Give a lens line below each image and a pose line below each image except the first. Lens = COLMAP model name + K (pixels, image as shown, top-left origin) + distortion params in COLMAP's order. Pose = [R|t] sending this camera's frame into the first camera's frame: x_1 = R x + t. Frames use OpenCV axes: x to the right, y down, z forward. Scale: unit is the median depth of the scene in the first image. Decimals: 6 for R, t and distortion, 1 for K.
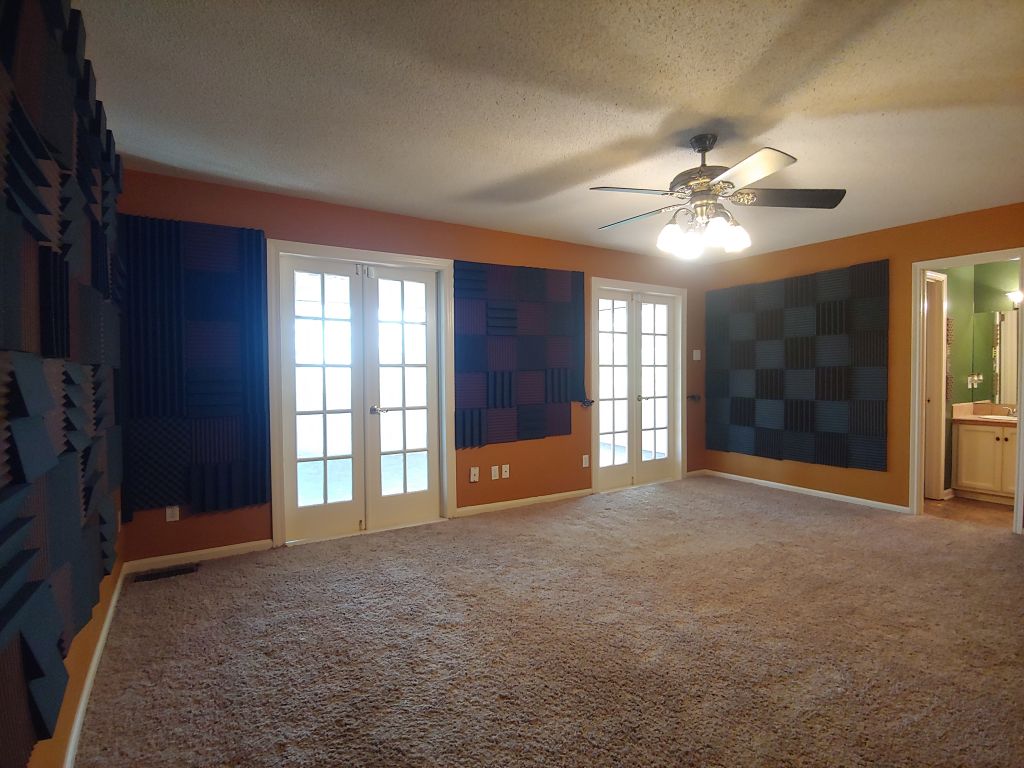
lens RADIAL K [[516.9, 0, 511.0], [0, 516.9, 384.3], [0, 0, 1]] dist [0.000427, -0.008102]
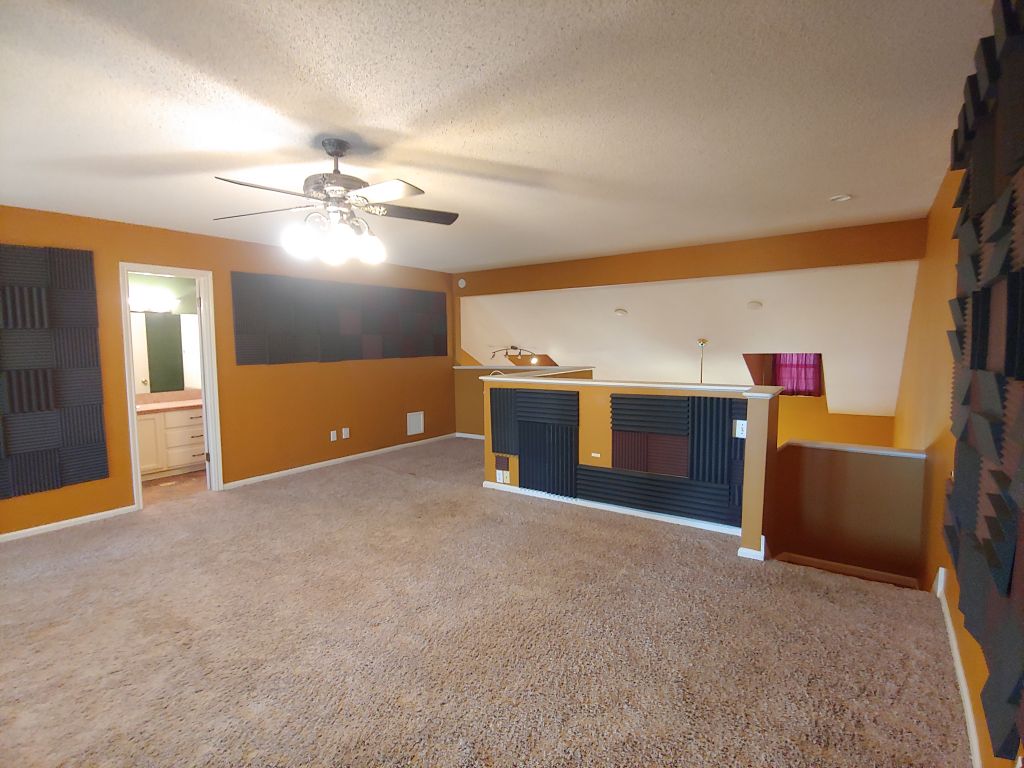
lens RADIAL K [[516.9, 0, 511.0], [0, 516.9, 384.3], [0, 0, 1]] dist [0.000427, -0.008102]
pose [[-0.373296, -0.068448, 0.925184, -0.634976], [0.041563, 0.995039, 0.090386, -0.085796], [-0.926781, 0.072195, -0.368599, 0.996148]]
